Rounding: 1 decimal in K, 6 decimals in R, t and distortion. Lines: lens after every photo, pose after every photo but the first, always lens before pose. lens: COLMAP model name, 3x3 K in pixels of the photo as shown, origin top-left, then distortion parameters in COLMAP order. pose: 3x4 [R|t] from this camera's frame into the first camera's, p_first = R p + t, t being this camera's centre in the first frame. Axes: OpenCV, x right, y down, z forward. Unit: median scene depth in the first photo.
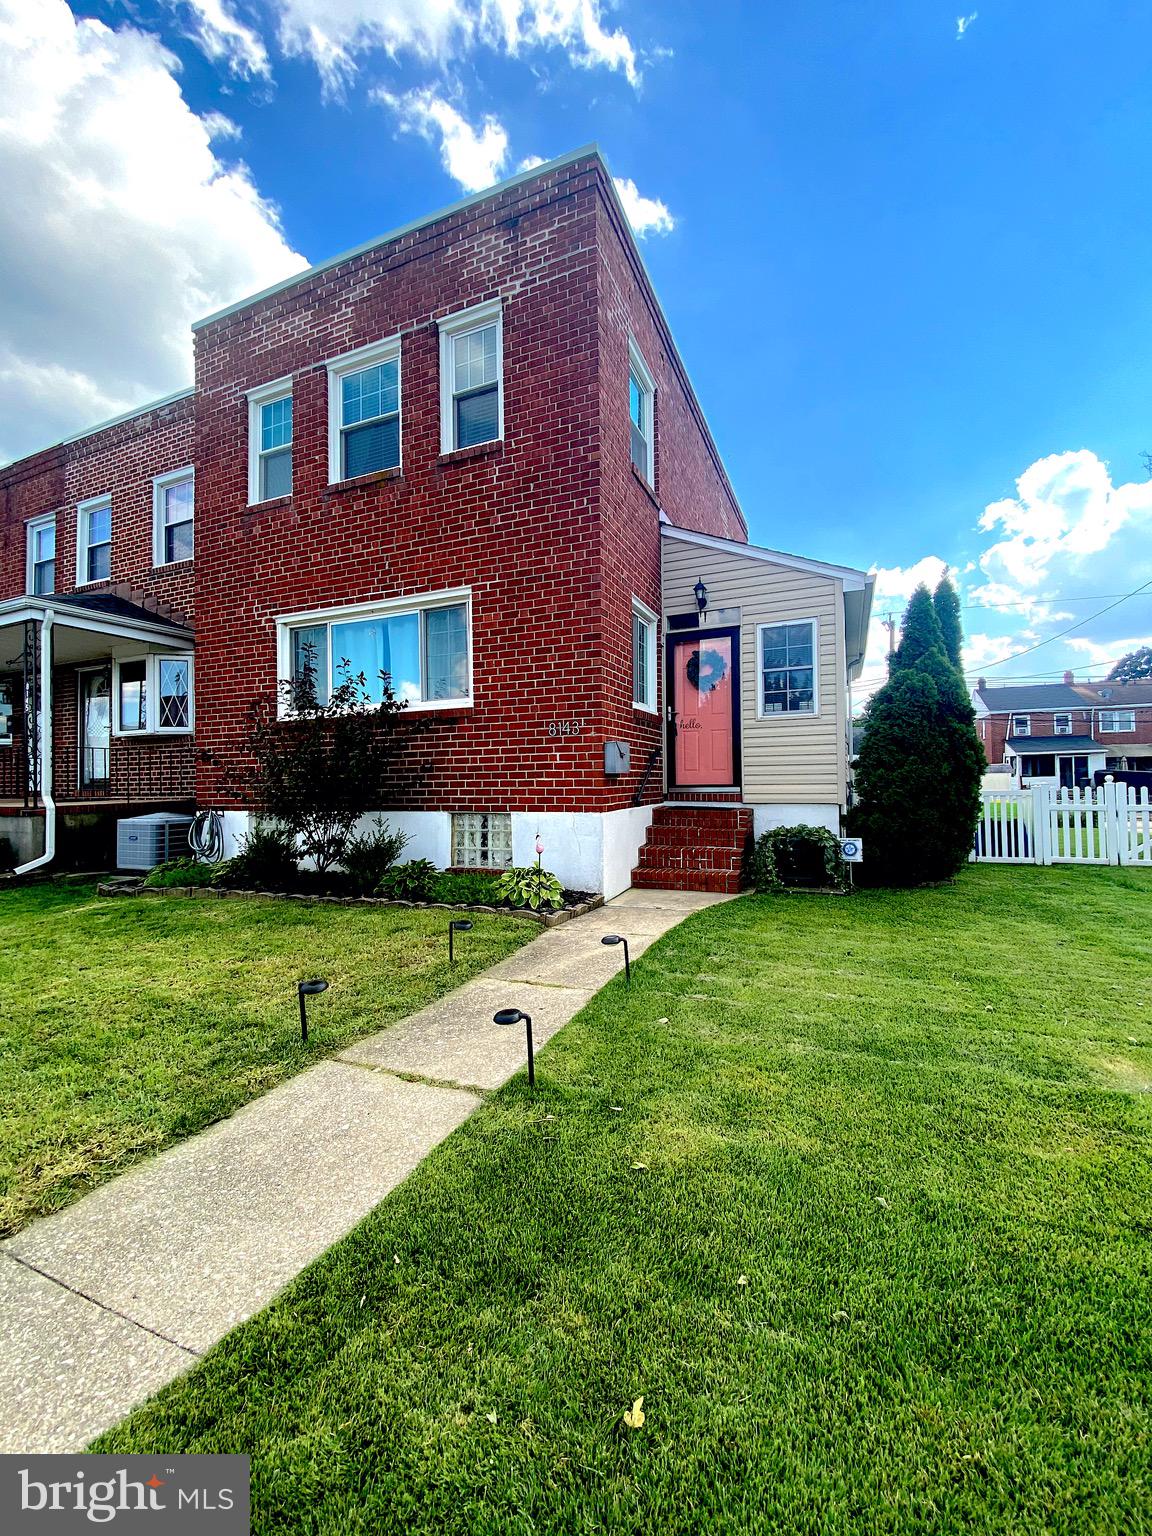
lens RADIAL K [[629.3, 0, 573.0], [0, 629.3, 776.8], [0, 0, 1]] dist [-0.016243, -0.001611]
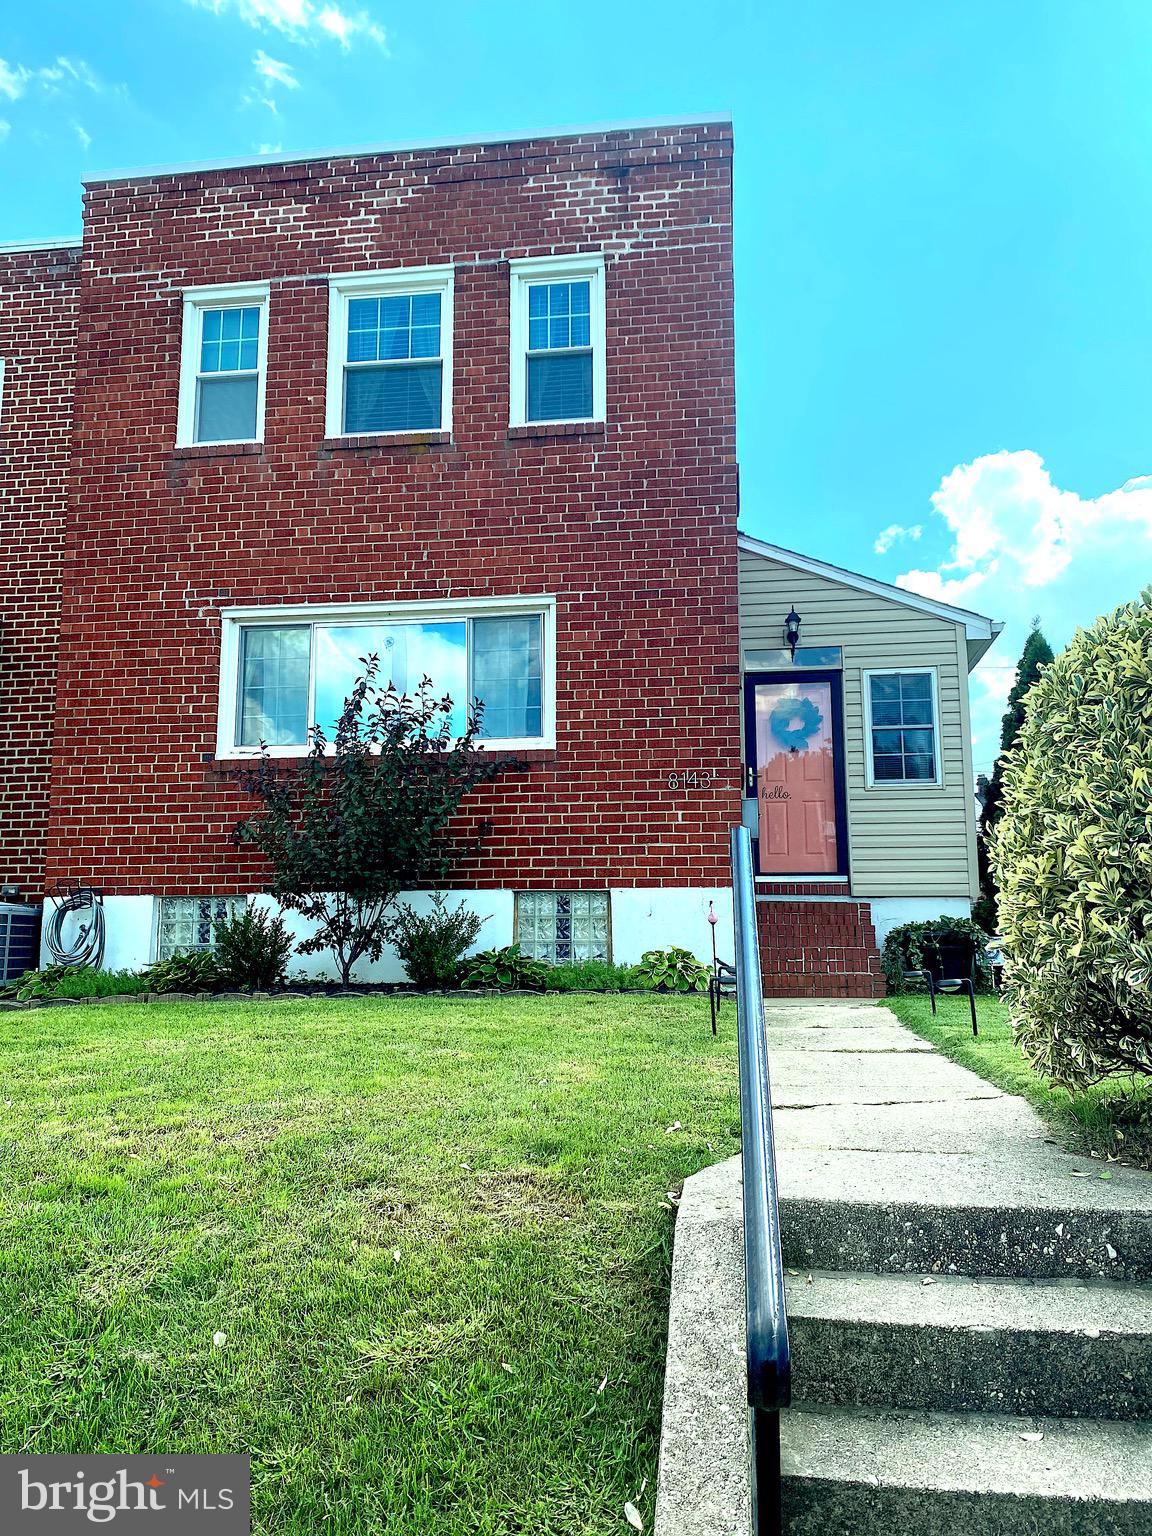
lens RADIAL K [[1194.8, 0, 577.7], [0, 1194.8, 753.3], [0, 0, 1]] dist [0.025562, -0.007788]
pose [[0.964790, 0.052690, 0.257691, -0.489115], [-0.011028, 0.986971, -0.160517, 0.120466], [-0.262792, 0.152024, 0.952801, -0.365284]]
